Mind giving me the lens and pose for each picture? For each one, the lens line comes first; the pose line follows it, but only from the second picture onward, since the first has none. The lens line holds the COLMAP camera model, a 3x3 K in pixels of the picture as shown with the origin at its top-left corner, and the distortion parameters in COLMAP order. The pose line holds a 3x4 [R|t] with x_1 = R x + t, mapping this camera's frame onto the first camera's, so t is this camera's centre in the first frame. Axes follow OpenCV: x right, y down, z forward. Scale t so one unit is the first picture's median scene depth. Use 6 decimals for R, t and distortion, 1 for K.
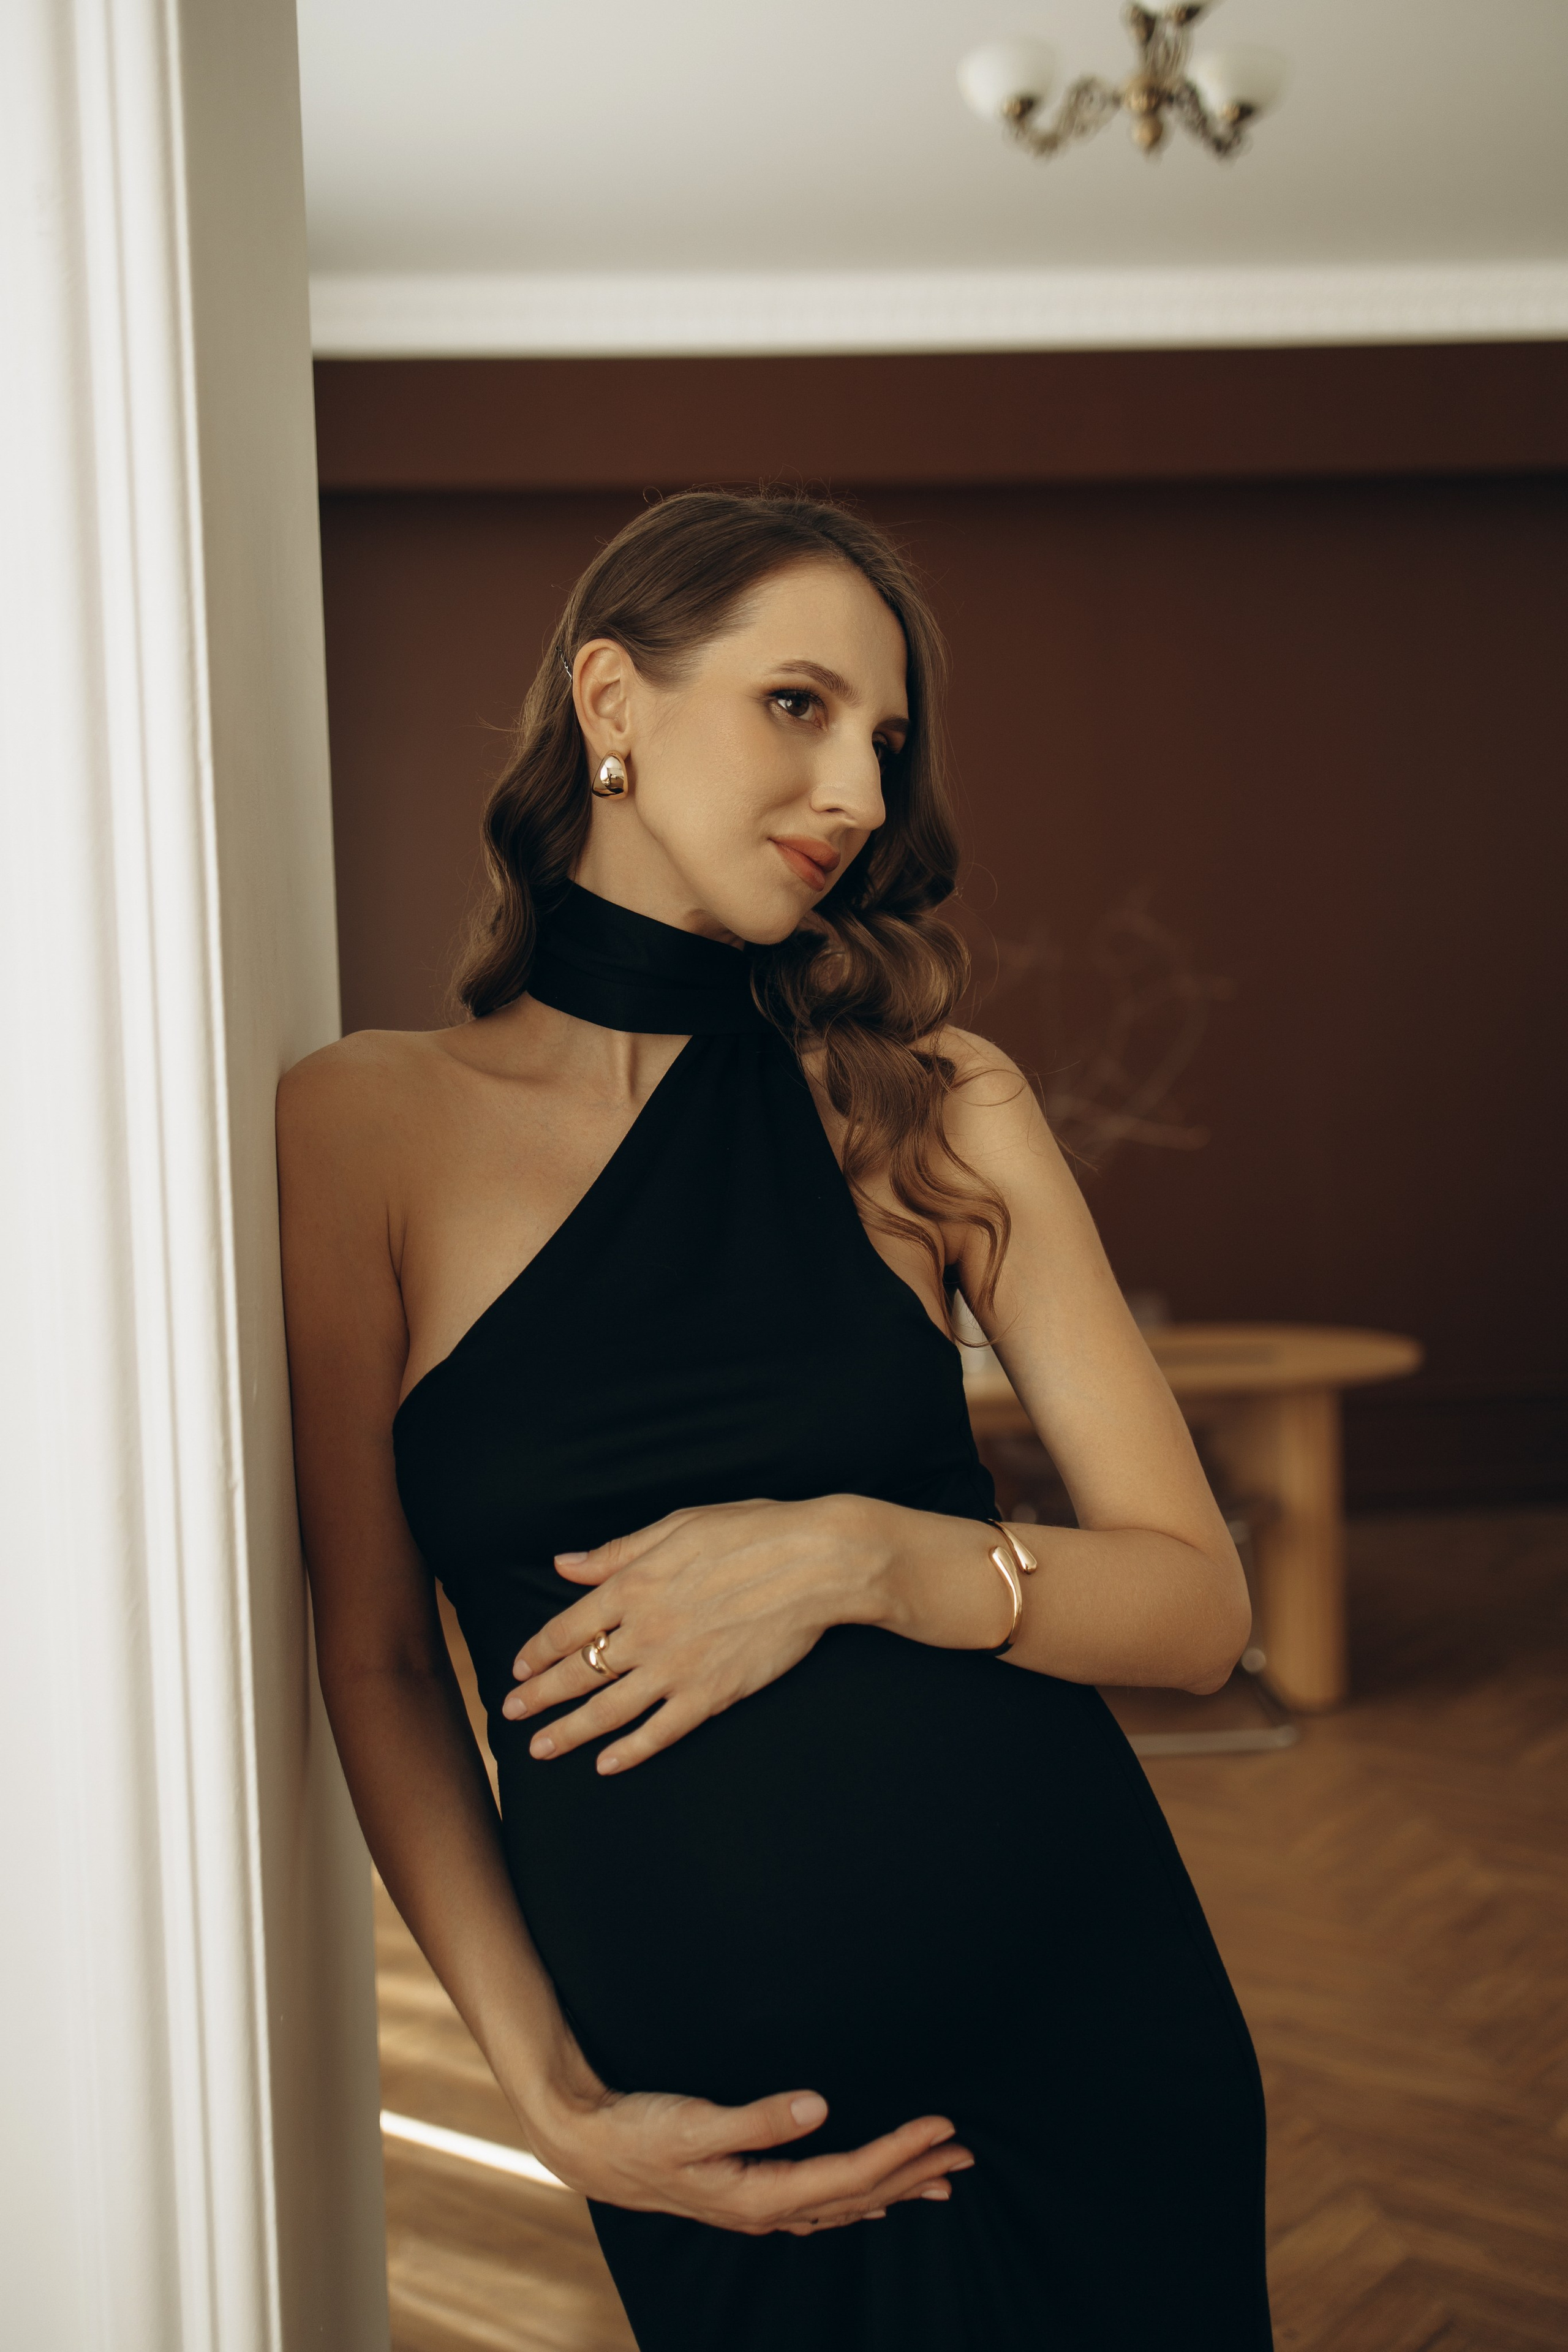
lens RADIAL K [[2331.5, 0, 789.5], [0, 2331.5, 1205.6], [0, 0, 1]] dist [0.010331, -0.009698]
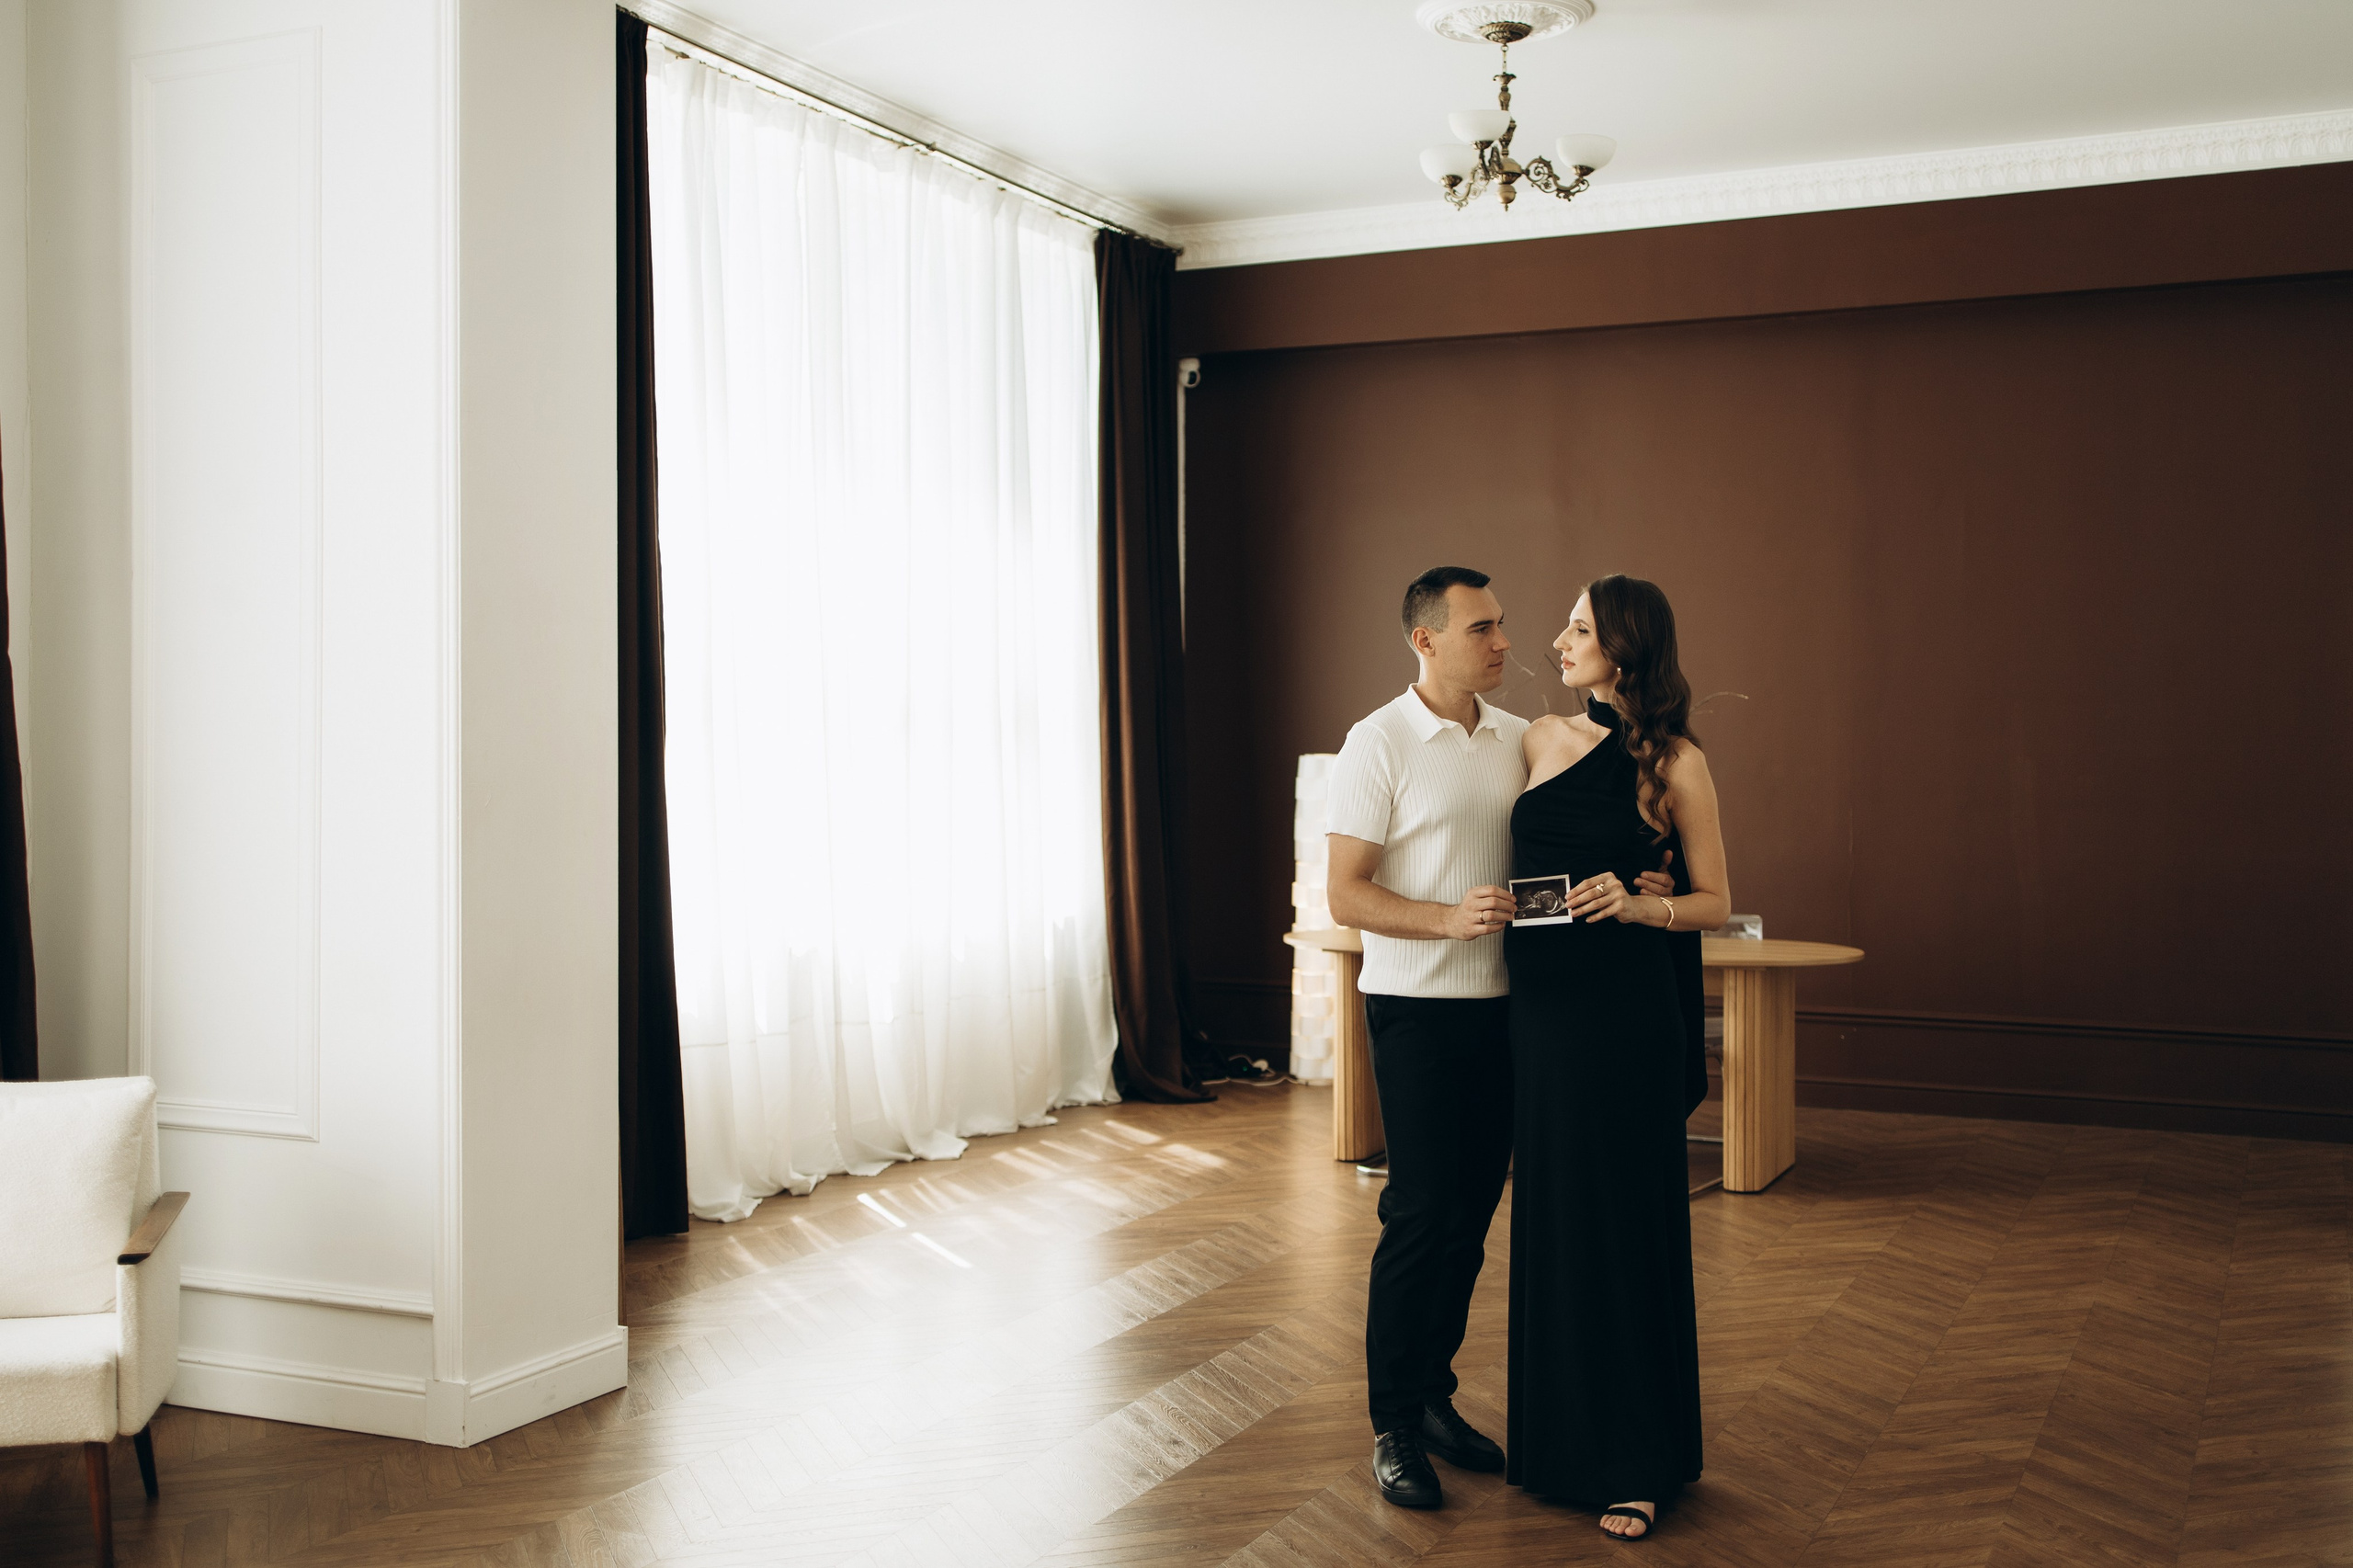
lens RADIAL K [[2468.7, 0, 1176.5], [0, 2468.7, 784.0], [0, 0, 1]] dist [-0.003378, 0.029021]
pose [[0.869293, 0.040356, -0.492647, 2.878261], [-0.057369, 0.998163, -0.019464, 0.051342], [0.490956, 0.045183, 0.870012, -2.229647]]
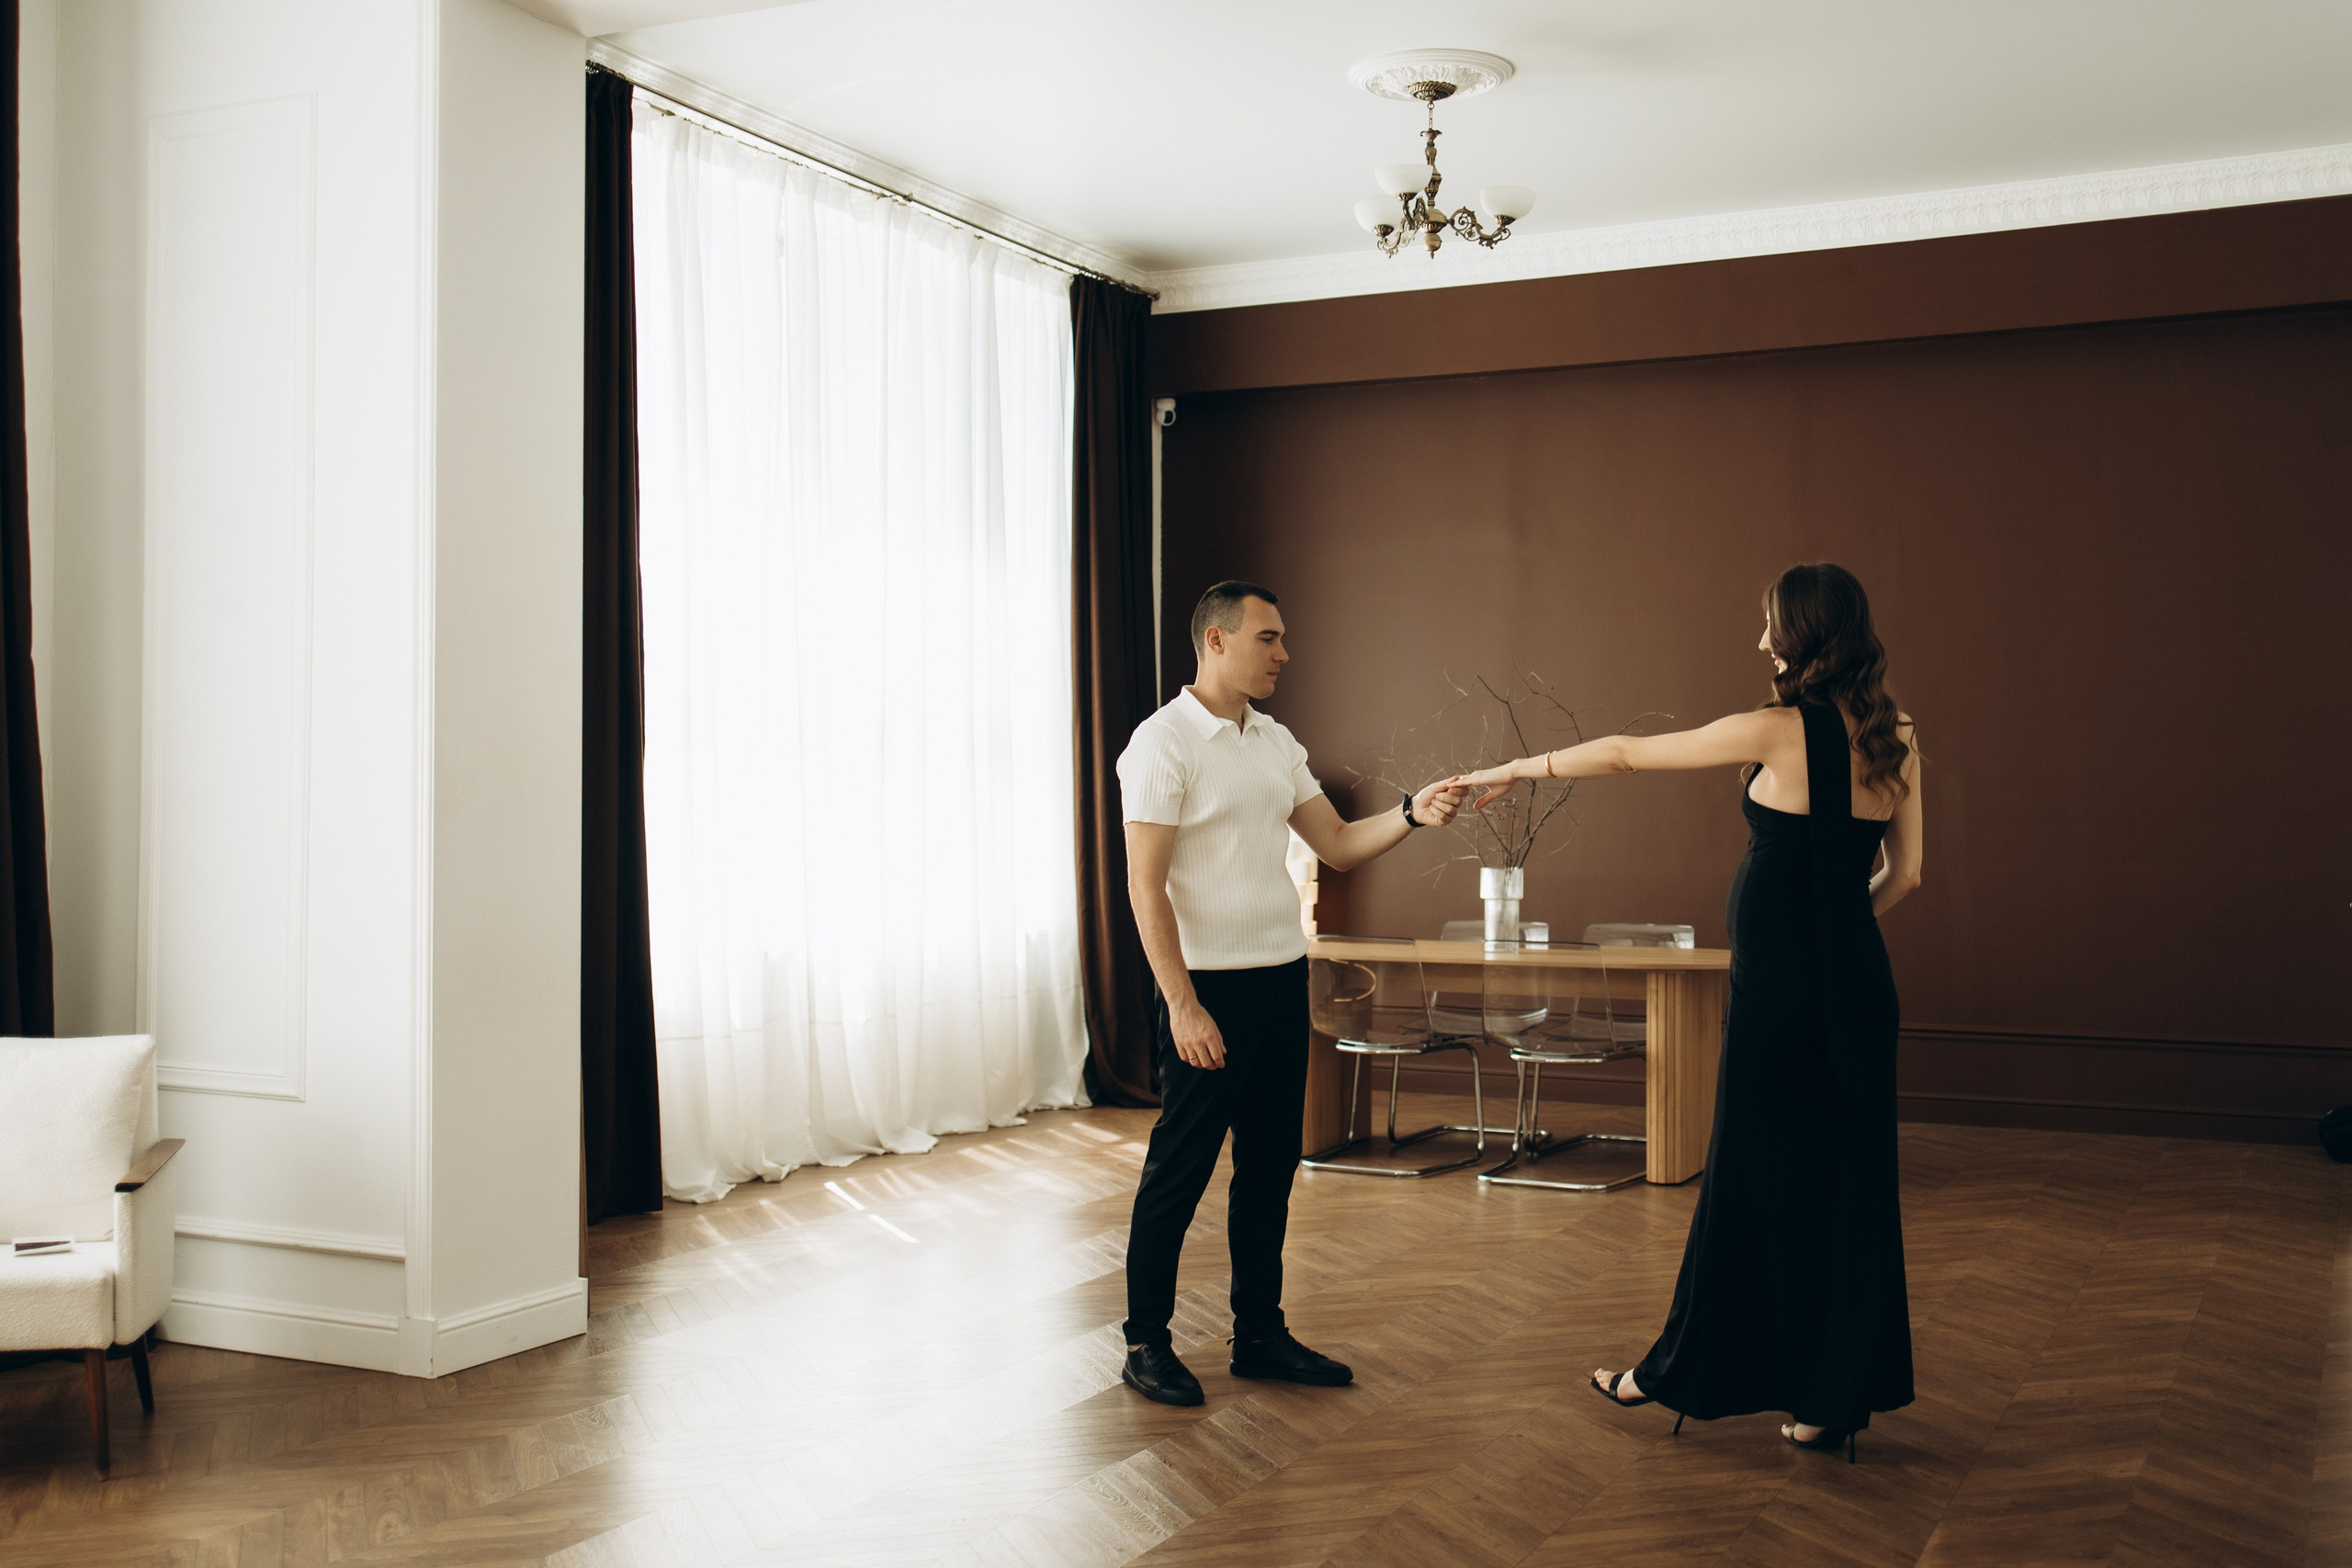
lens RADIAL K [[2482.5, 0, 1176.0], [0, 2482.5, 784.0], [0, 0, 1]] dist [0.001787, -0.003896]
pose [[0.860639, 0.033158, -0.508134, 3.318599], [-0.060405, 0.997480, -0.037220, 0.142744], [0.505620, 0.062727, 0.860473, -2.481305]]
